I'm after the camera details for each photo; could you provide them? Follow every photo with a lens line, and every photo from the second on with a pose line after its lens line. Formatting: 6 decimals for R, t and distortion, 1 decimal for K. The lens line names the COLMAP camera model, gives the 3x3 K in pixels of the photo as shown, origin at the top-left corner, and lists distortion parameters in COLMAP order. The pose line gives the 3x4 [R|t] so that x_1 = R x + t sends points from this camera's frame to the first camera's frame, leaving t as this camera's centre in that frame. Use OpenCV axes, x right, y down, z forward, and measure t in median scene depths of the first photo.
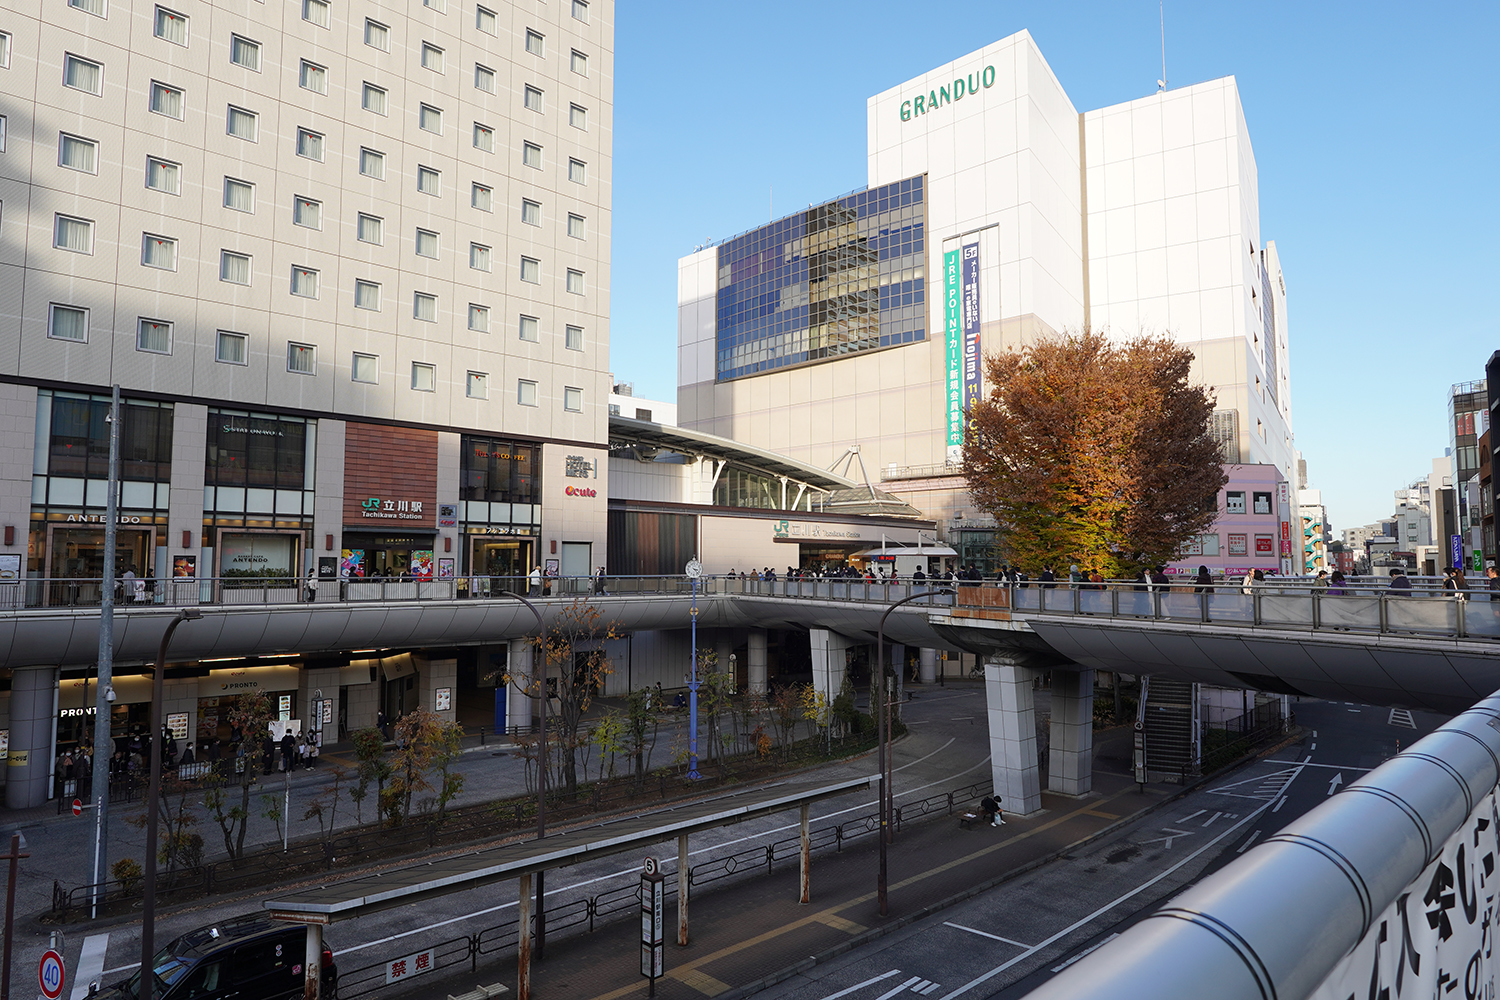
lens RADIAL K [[942.3, 0, 750.0], [0, 942.3, 500.0], [0, 0, 1]] dist [-0.002028, 0.000601]
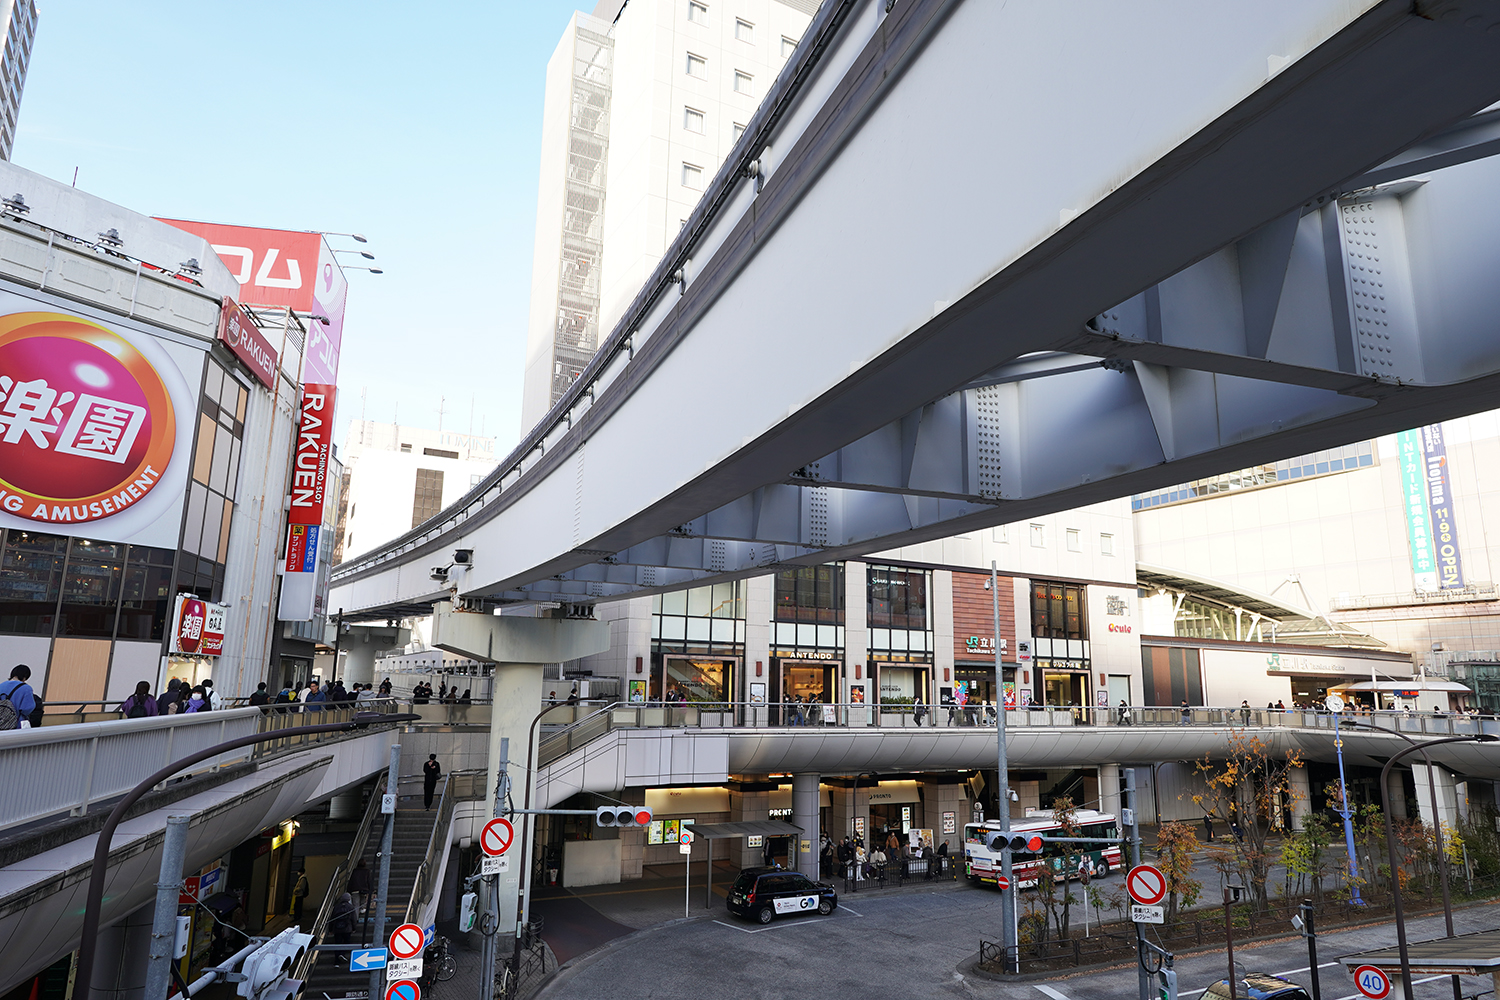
lens RADIAL K [[964.5, 0, 750.0], [0, 964.5, 500.0], [0, 0, 1]] dist [-0.000596, 0.000334]
pose [[0.964858, -0.035342, -0.260386, -0.306573], [0.002825, 0.992252, -0.124210, -0.019362], [0.262758, 0.119109, 0.957482, -0.209812]]
